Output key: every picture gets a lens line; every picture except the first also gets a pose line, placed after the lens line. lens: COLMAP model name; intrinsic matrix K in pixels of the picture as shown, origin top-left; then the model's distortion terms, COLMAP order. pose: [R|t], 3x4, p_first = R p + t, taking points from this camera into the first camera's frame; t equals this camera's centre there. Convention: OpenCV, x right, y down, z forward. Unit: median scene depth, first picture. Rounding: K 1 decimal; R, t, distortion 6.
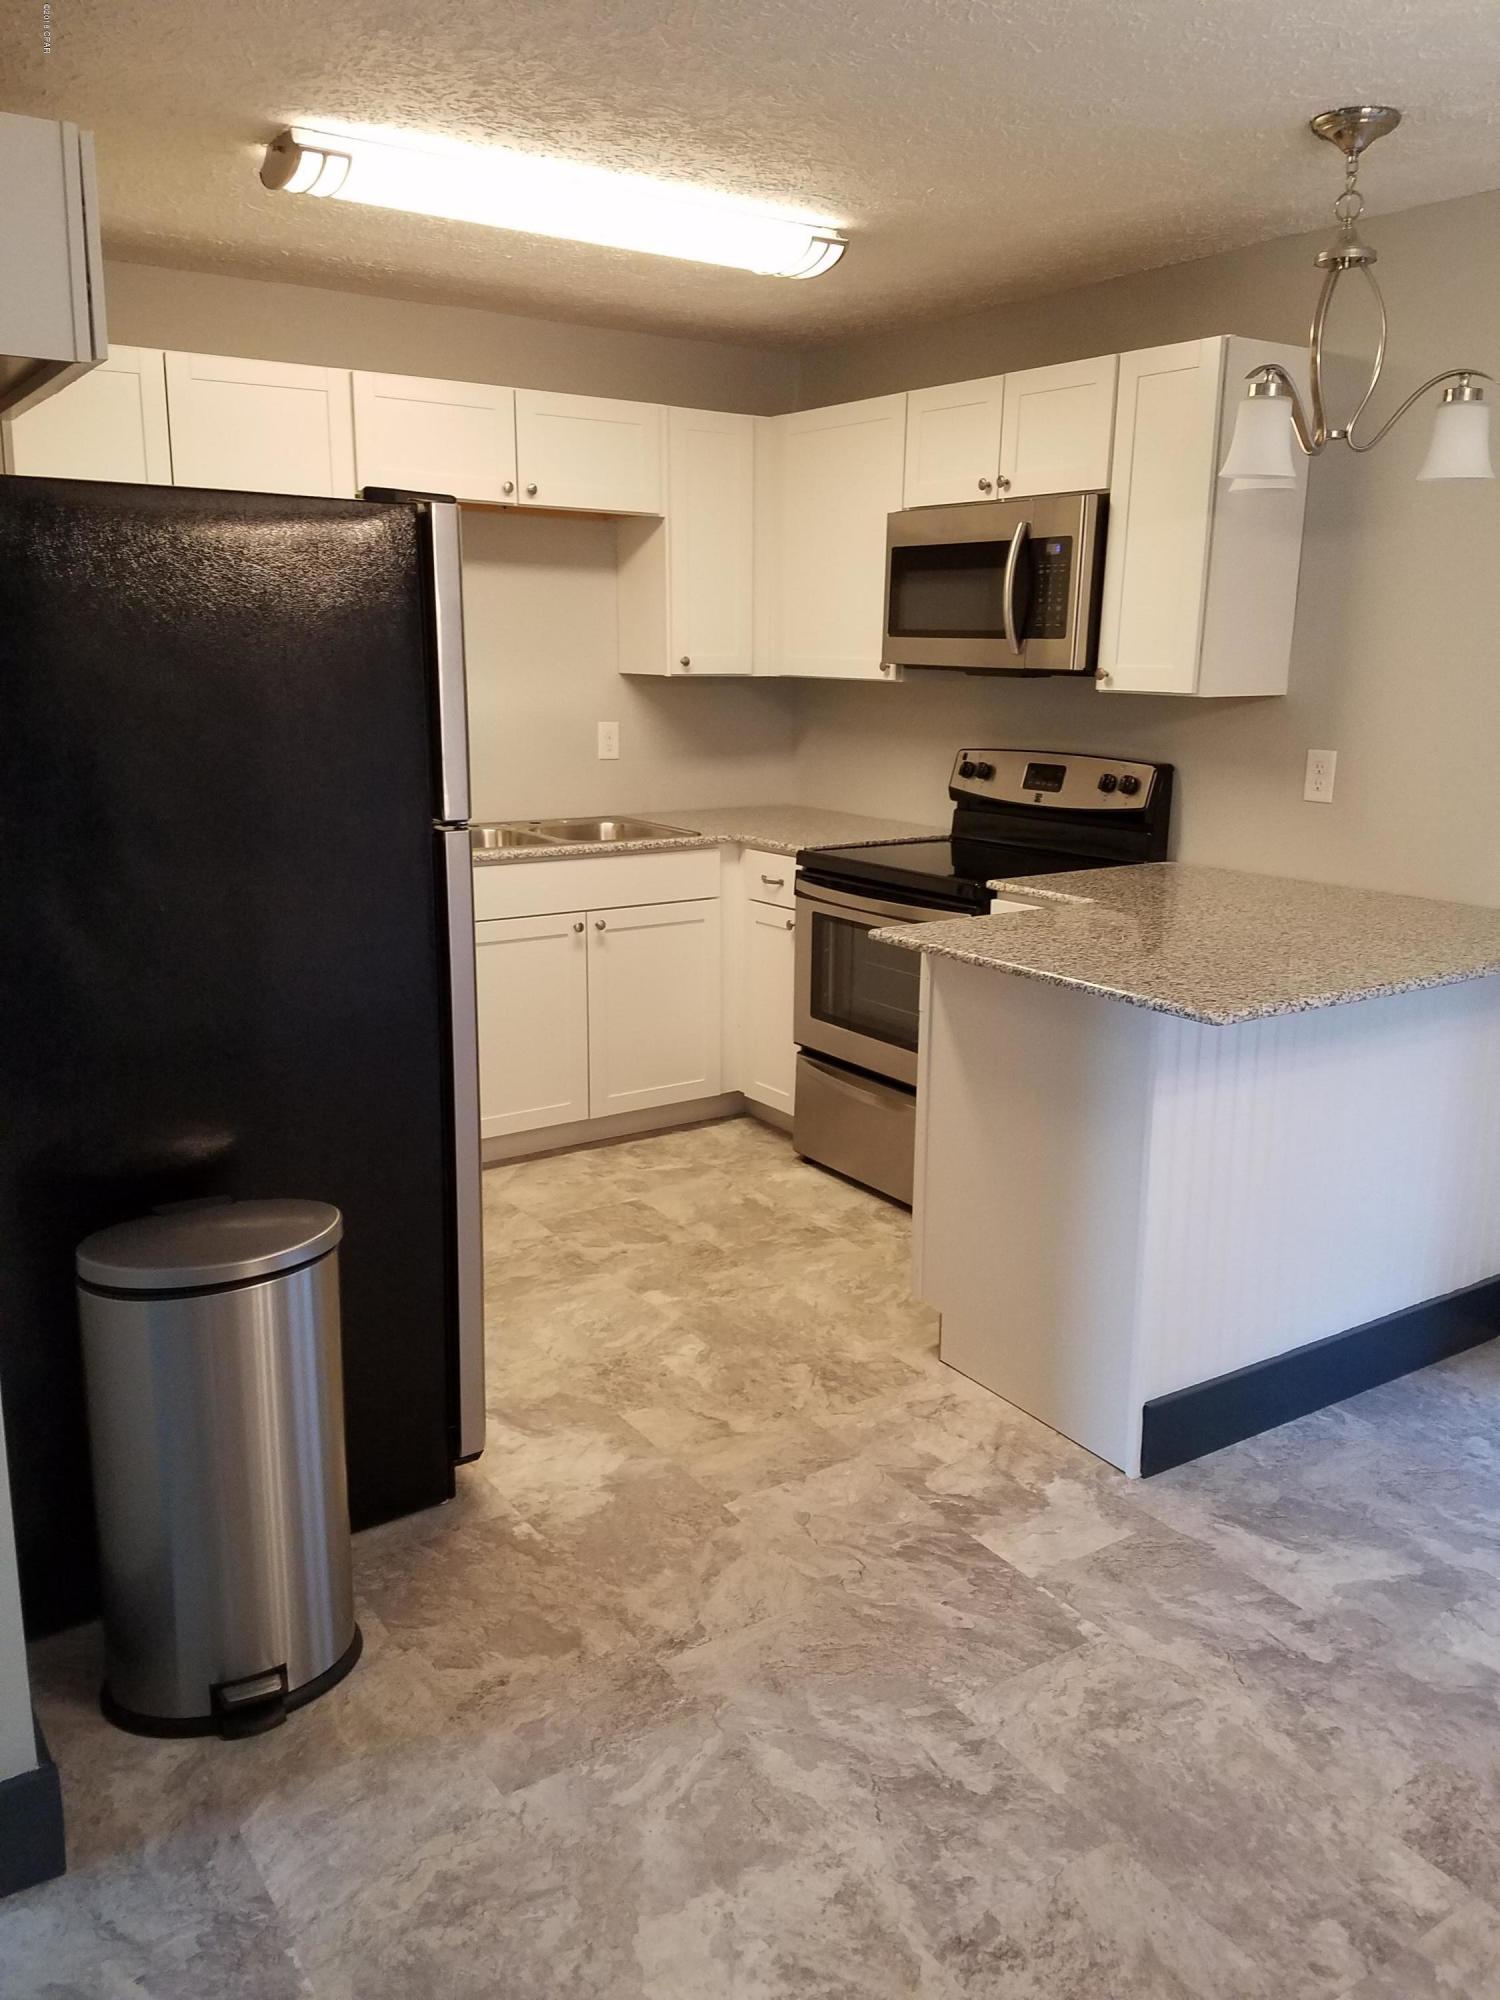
lens RADIAL K [[1545.9, 0, 758.8], [0, 1545.9, 988.9], [0, 0, 1]] dist [0.101562, -0.155854]
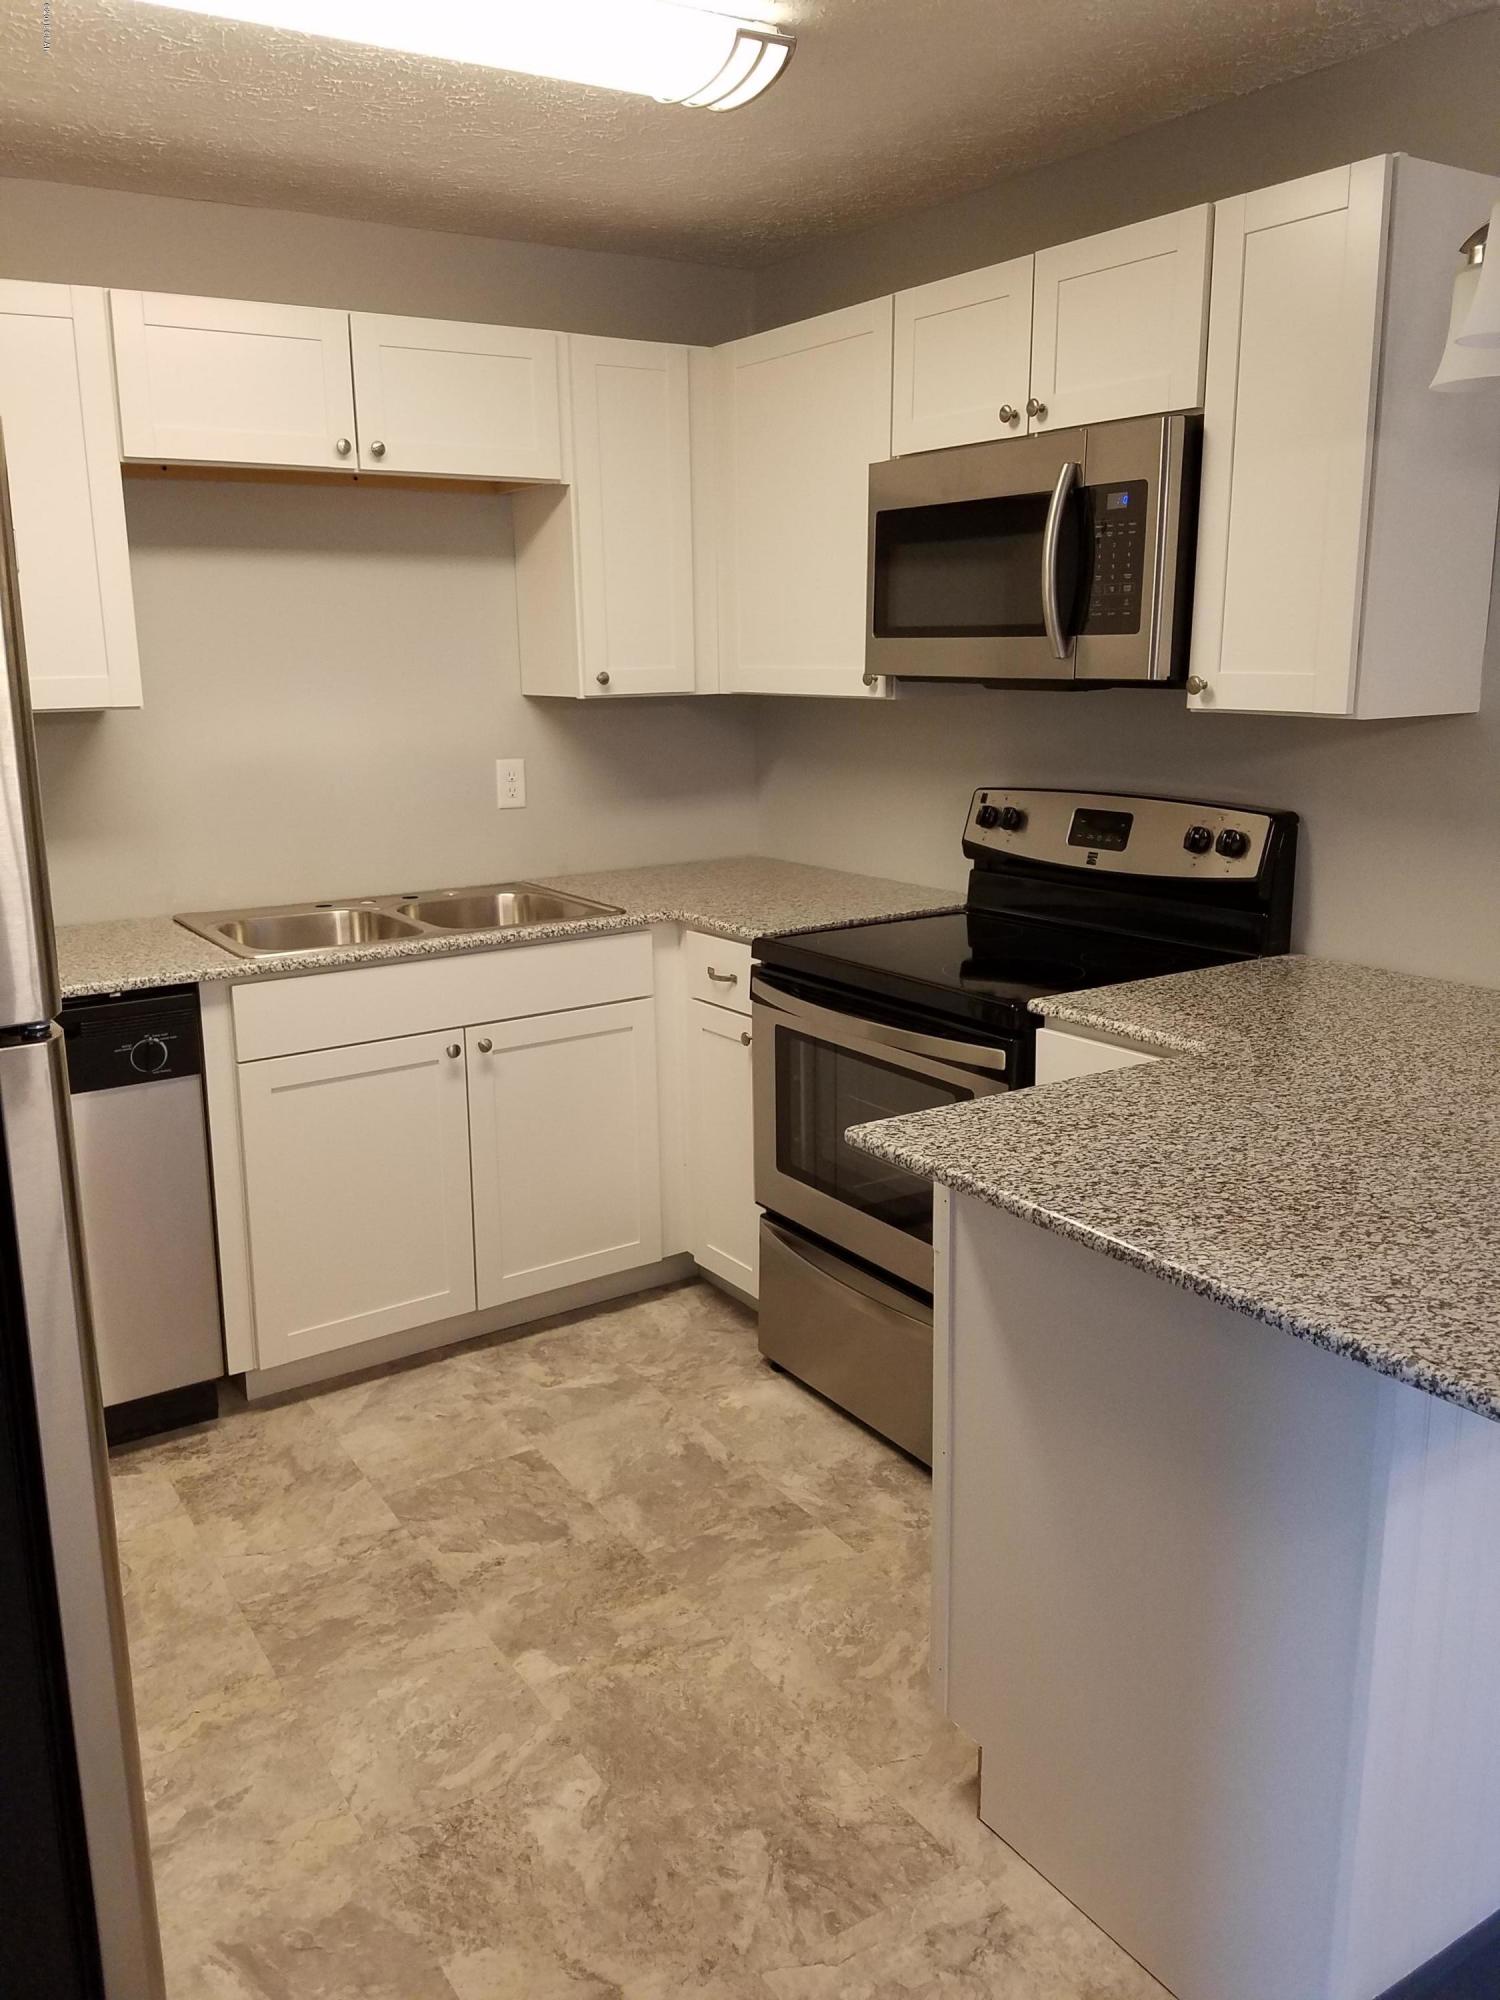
lens RADIAL K [[1507.9, 0, 712.4], [0, 1507.9, 969.3], [0, 0, 1]] dist [0.124778, -0.261692]
pose [[0.999141, -0.021752, -0.035259, 0.035272], [0.021540, 0.999748, -0.006380, -0.083058], [0.035389, 0.005615, 0.999358, 0.350530]]
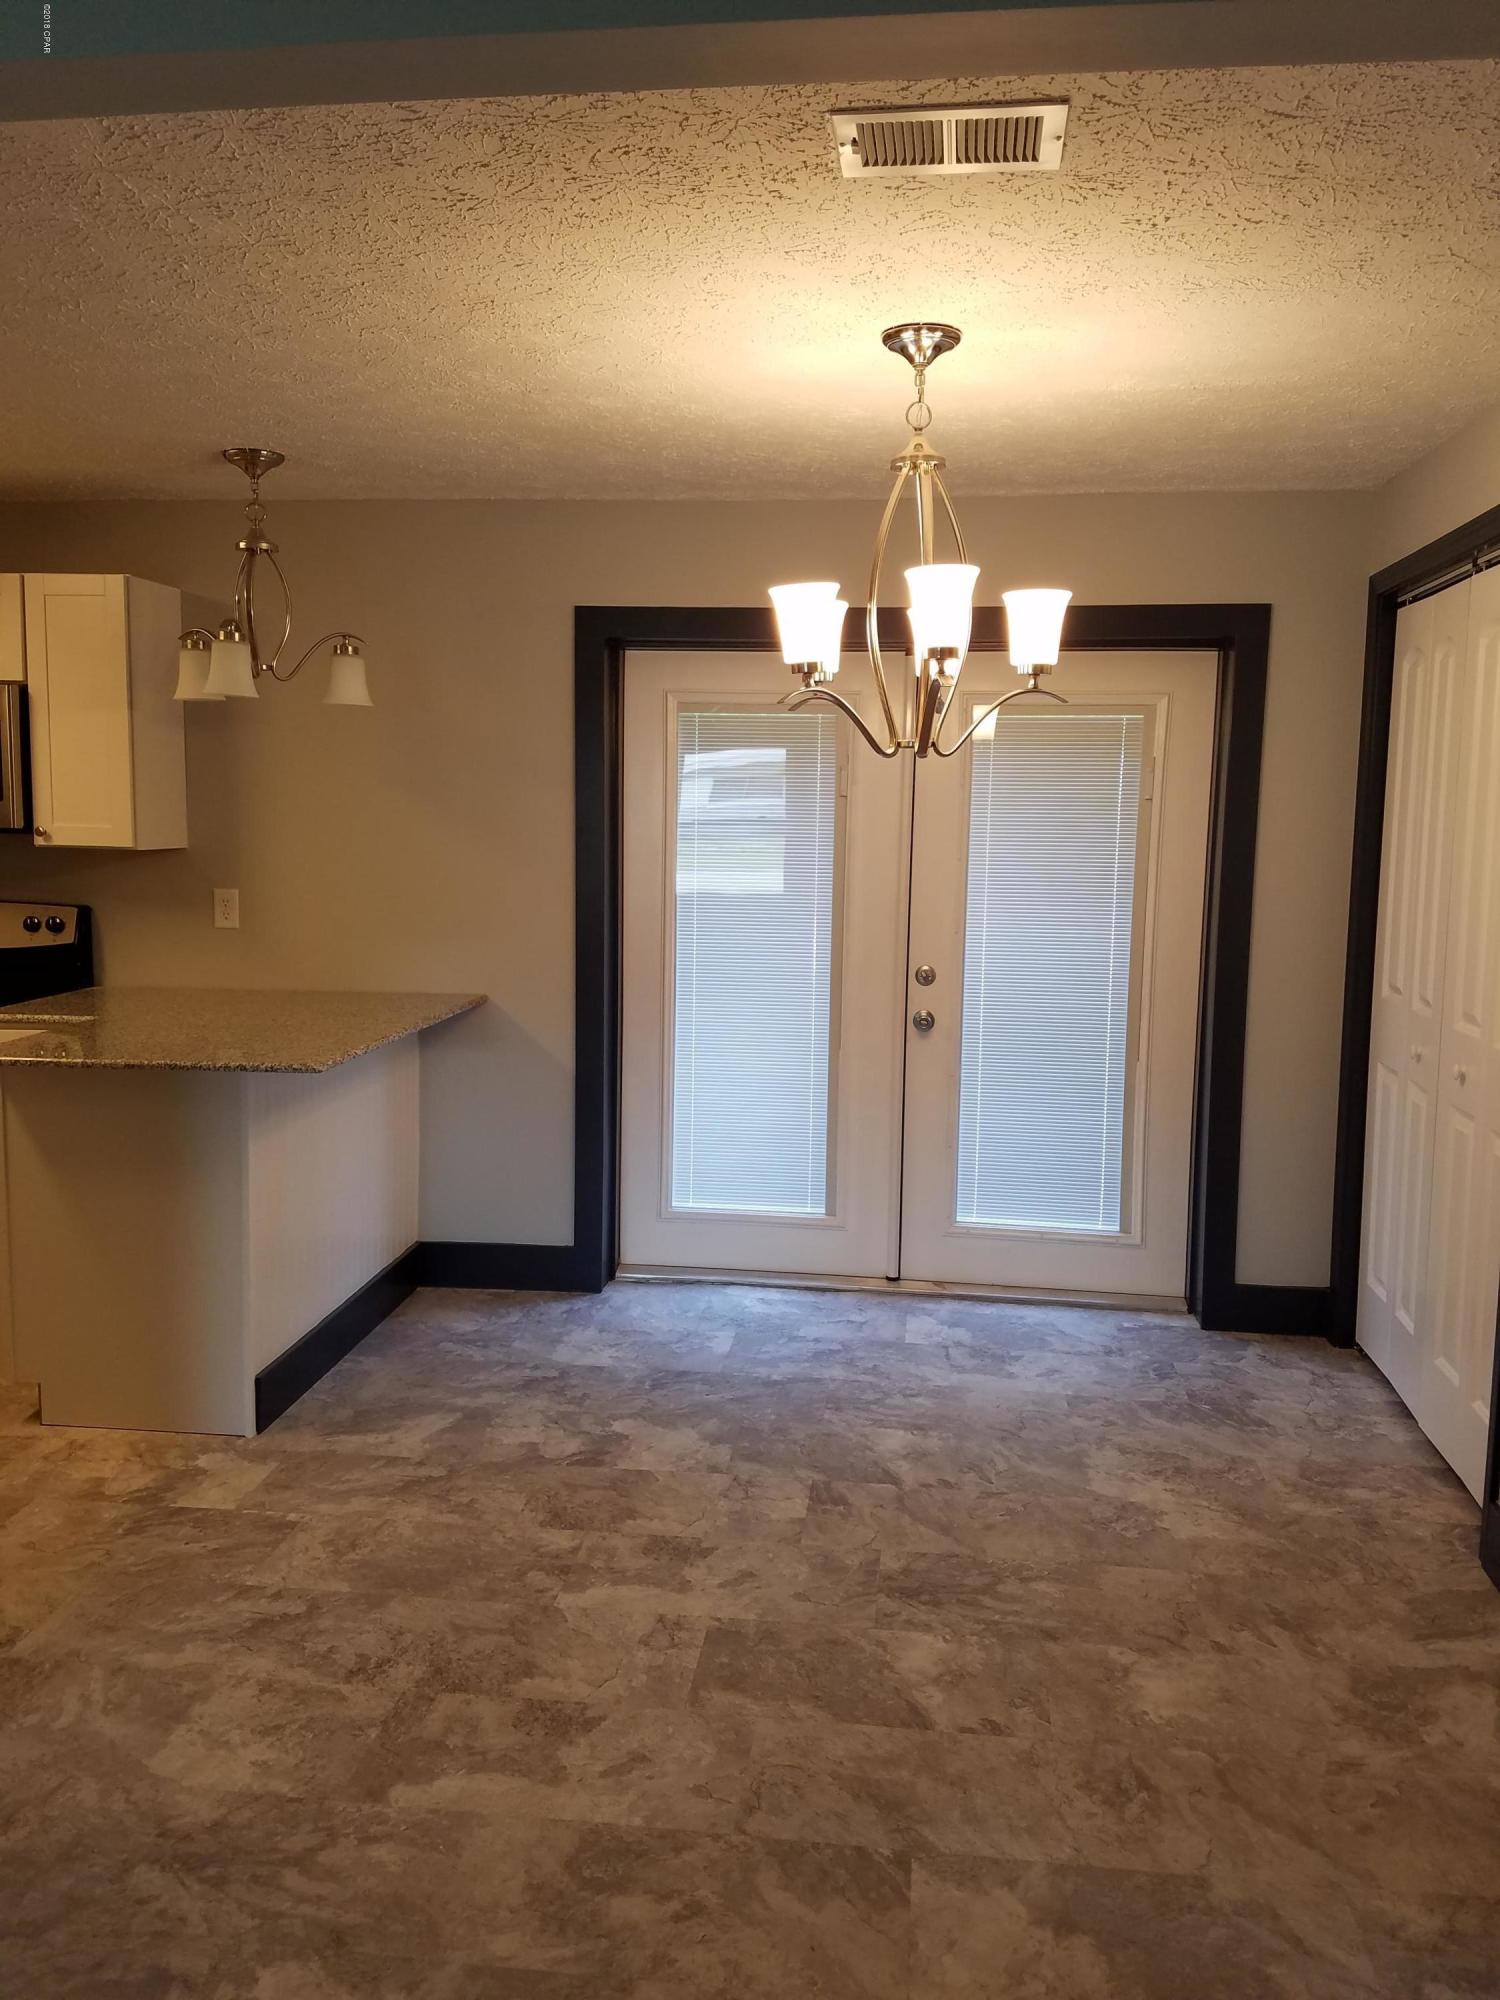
lens RADIAL K [[1545.9, 0, 758.8], [0, 1545.9, 988.9], [0, 0, 1]] dist [0.101562, -0.155854]
pose [[0.649250, -0.099335, 0.754061, -0.341674], [0.170676, 0.985178, -0.017171, 0.030111], [-0.741178, 0.139848, 0.656580, -0.177498]]
